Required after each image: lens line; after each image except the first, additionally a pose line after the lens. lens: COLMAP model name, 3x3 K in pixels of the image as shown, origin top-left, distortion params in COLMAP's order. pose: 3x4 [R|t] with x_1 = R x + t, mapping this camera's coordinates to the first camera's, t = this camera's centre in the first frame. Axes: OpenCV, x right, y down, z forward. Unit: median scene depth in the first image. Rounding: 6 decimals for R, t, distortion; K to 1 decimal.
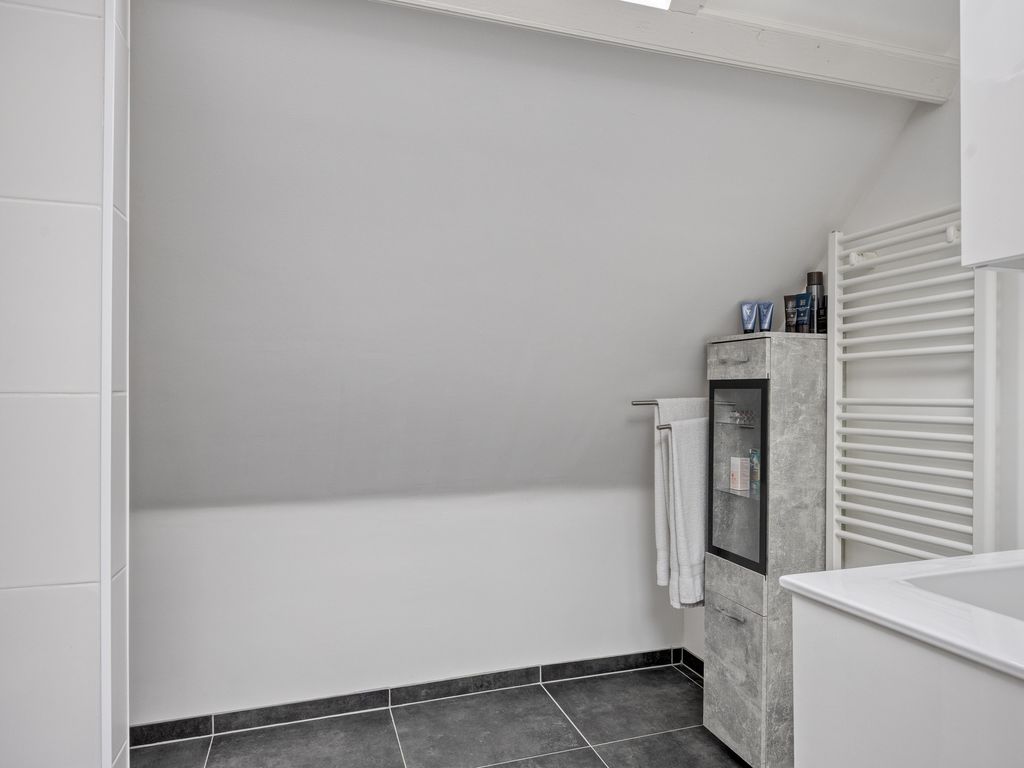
lens RADIAL K [[622.1, 0, 508.9], [0, 622.1, 386.9], [0, 0, 1]] dist [0.000094, -0.003104]
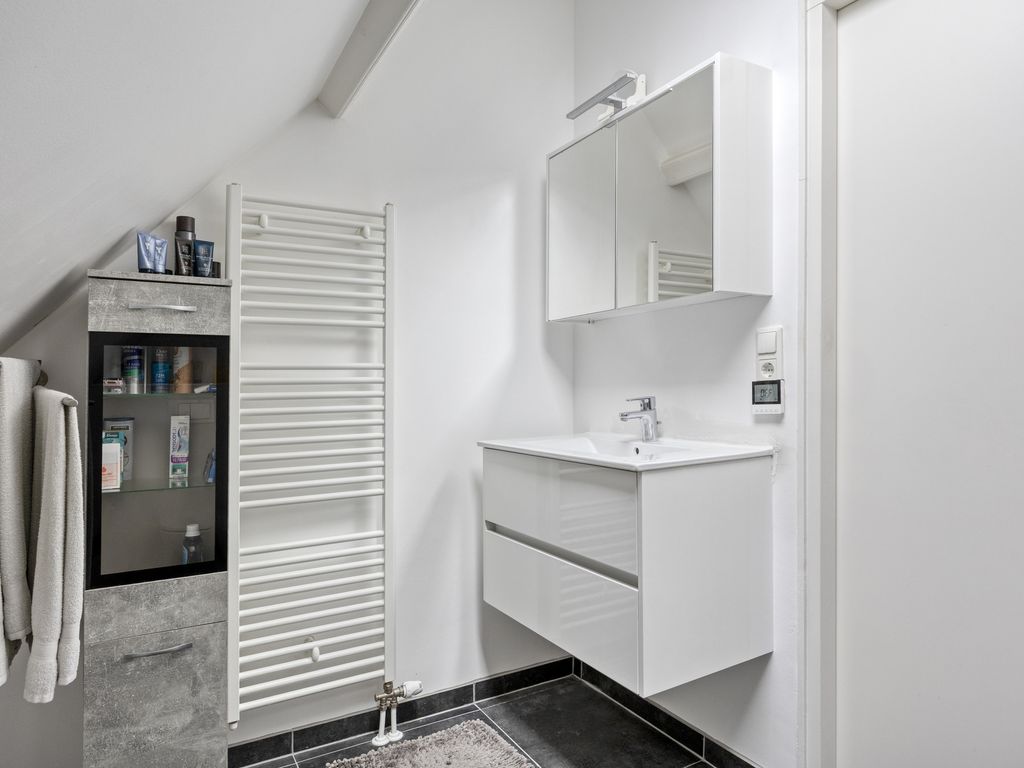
lens RADIAL K [[622.1, 0, 509.3], [0, 622.1, 380.0], [0, 0, 1]] dist [0.000094, -0.003104]
pose [[-0.192627, 0.004410, 0.981262, -0.453491], [-0.000161, 0.999990, -0.004526, 0.047528], [-0.981272, -0.001030, -0.192624, 0.741700]]
